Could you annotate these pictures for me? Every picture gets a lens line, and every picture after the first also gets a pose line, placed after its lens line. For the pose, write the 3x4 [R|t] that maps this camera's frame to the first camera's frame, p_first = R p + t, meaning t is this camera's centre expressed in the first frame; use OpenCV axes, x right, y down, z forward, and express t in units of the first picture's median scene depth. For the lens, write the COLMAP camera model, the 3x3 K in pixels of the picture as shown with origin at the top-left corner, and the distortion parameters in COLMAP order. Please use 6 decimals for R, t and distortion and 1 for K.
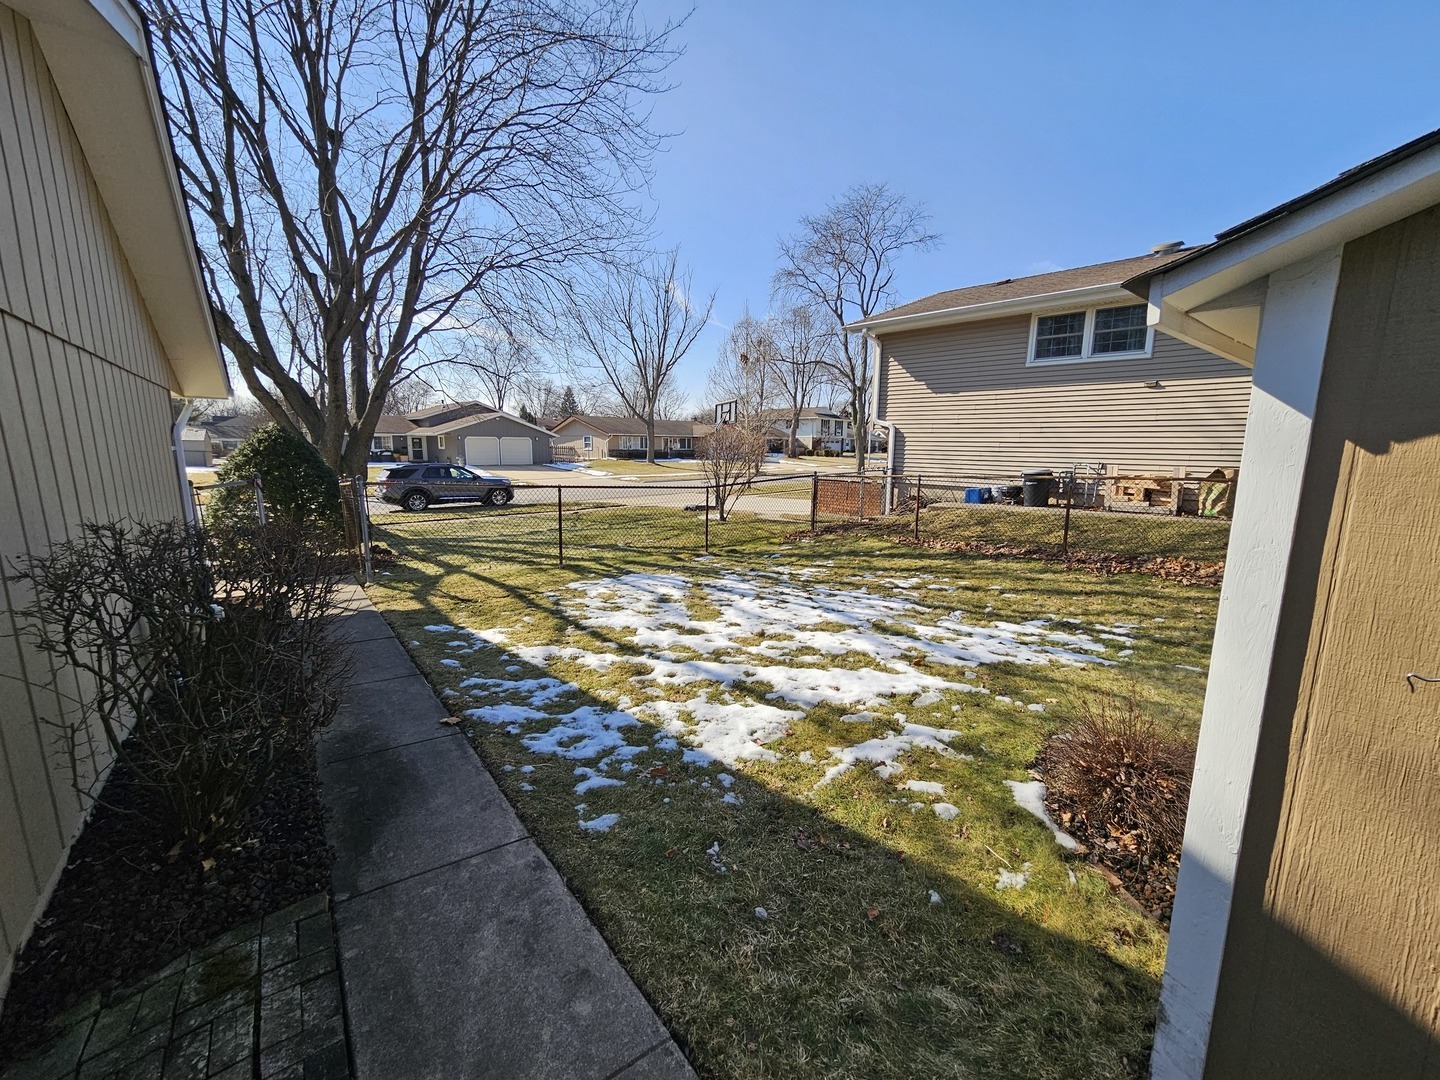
lens RADIAL K [[592.7, 0, 720.0], [0, 592.7, 540.0], [0, 0, 1]] dist [-0.000943, -0.000076]
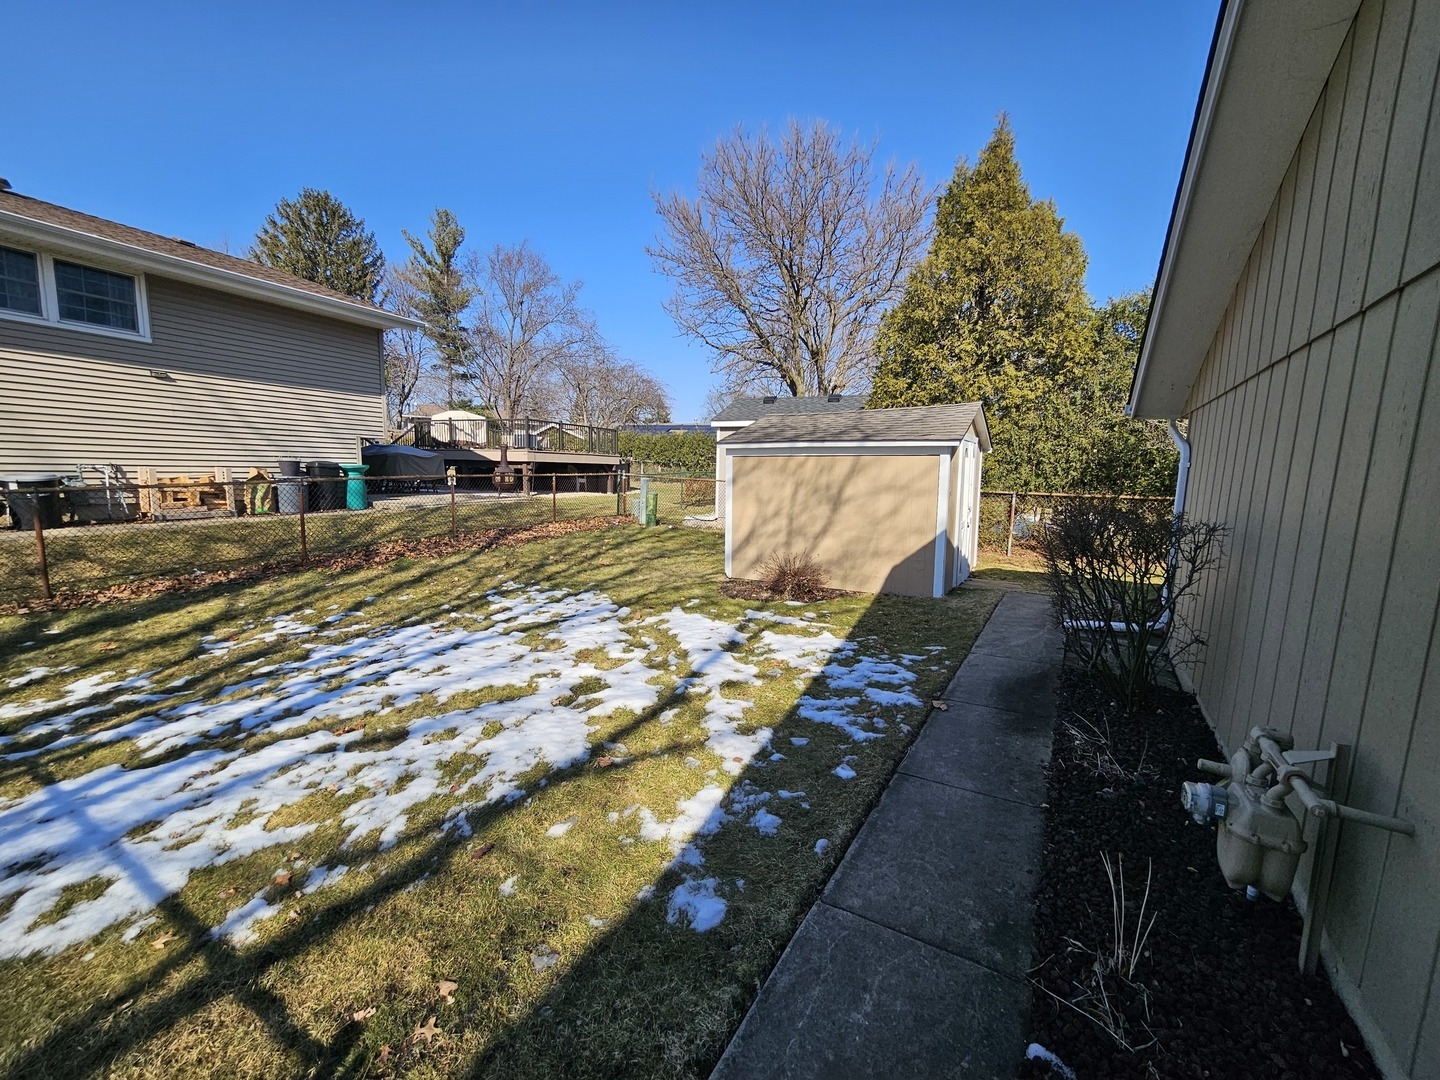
lens RADIAL K [[592.7, 0, 720.0], [0, 592.7, 540.0], [0, 0, 1]] dist [-0.000943, -0.000076]
pose [[-0.367803, -0.128544, 0.920976, -0.767047], [0.120121, 0.975534, 0.184131, -0.150273], [-0.922113, 0.178353, -0.343364, 1.014827]]
